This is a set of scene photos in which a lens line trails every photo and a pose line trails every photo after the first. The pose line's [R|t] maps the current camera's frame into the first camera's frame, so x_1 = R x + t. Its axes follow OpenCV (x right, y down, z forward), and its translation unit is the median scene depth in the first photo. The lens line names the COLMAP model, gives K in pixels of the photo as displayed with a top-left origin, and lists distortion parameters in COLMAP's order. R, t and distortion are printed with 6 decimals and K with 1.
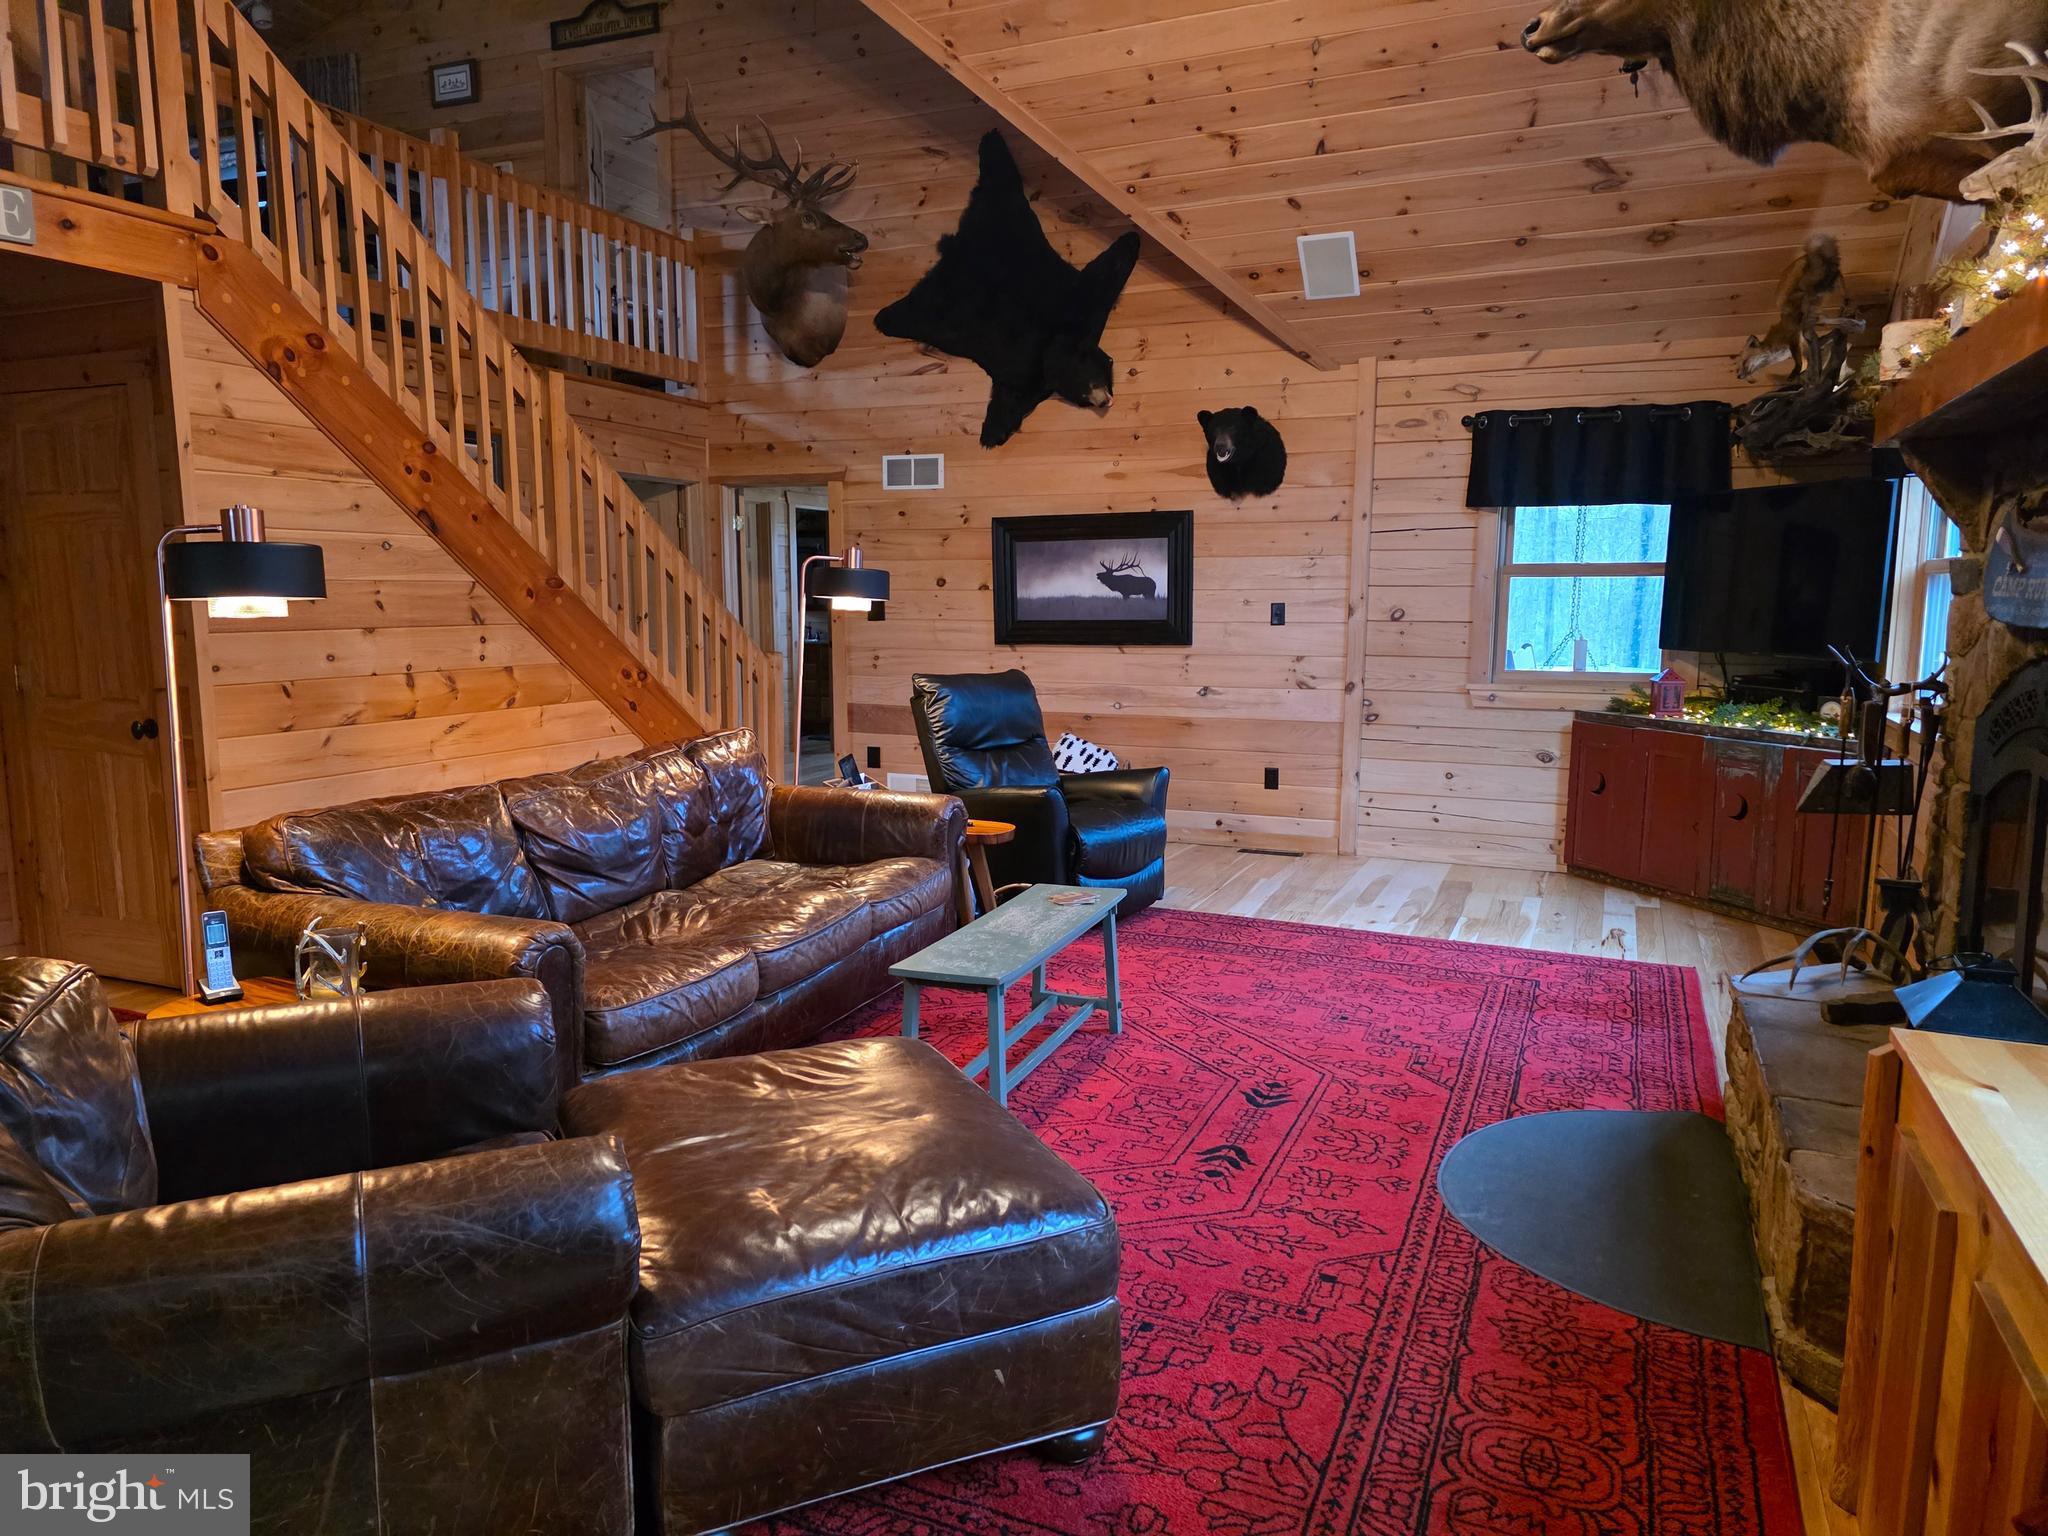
lens RADIAL K [[1363.8, 0, 1010.6], [0, 1363.8, 767.0], [0, 0, 1]] dist [0.077012, -0.072708]
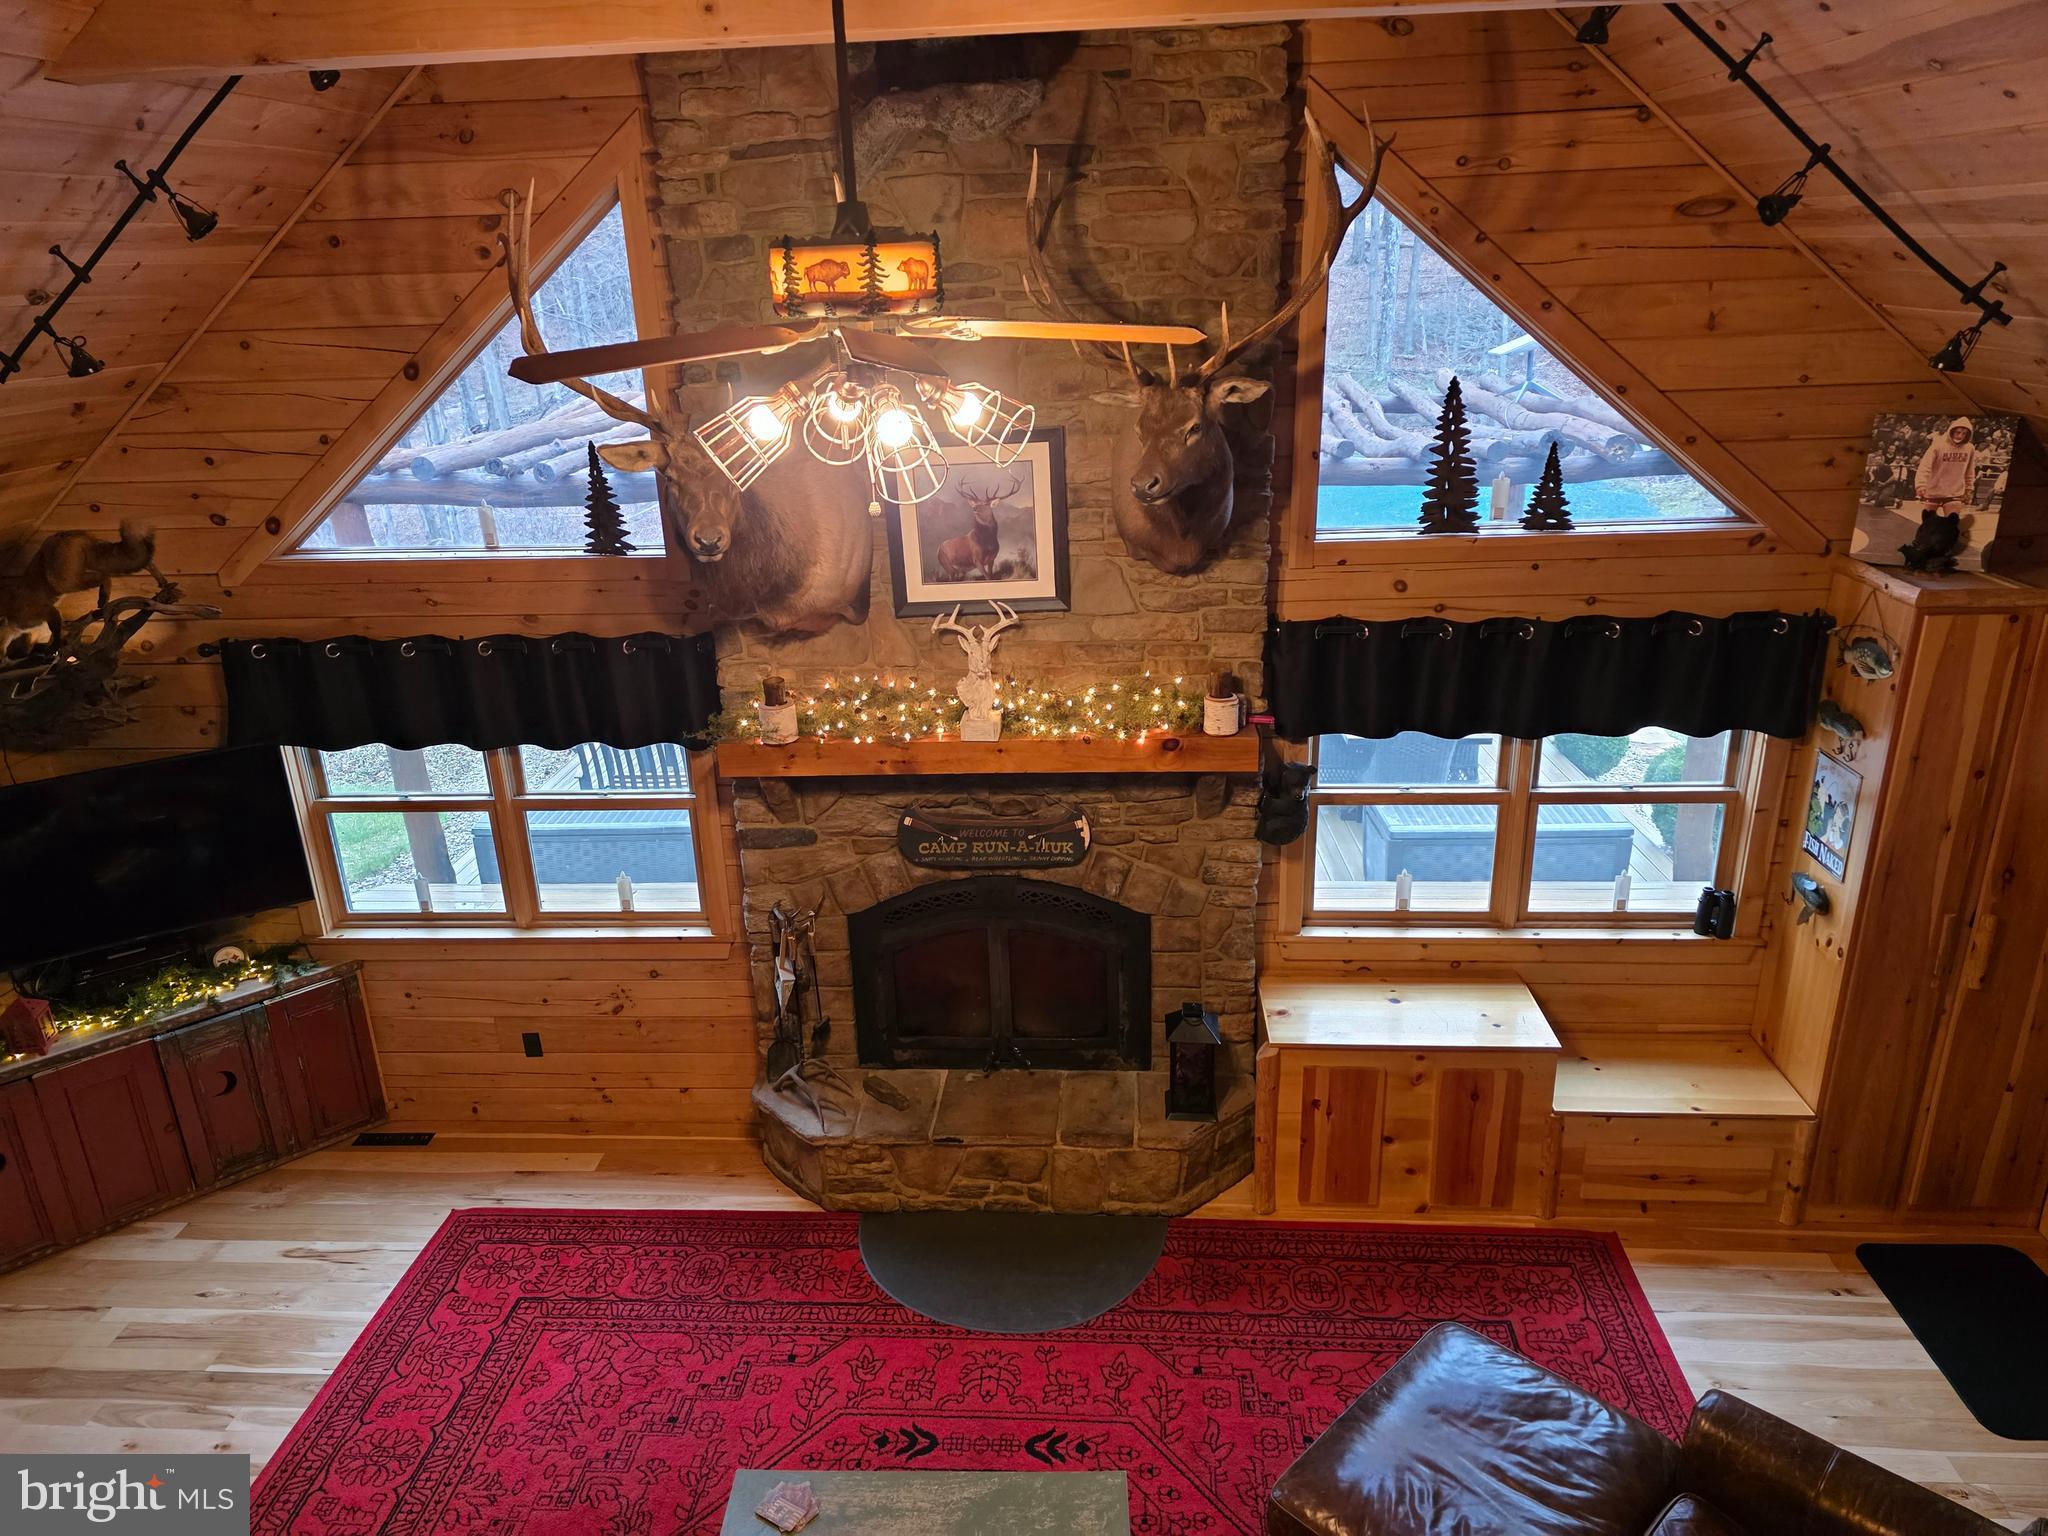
lens RADIAL K [[1363.8, 0, 1014.1], [0, 1363.8, 764.3], [0, 0, 1]] dist [0.077012, -0.072708]
pose [[-0.330793, -0.313982, 0.889939, -0.386939], [0.155947, 0.911876, 0.379688, -0.392592], [-0.930729, 0.264382, -0.252678, 0.580057]]
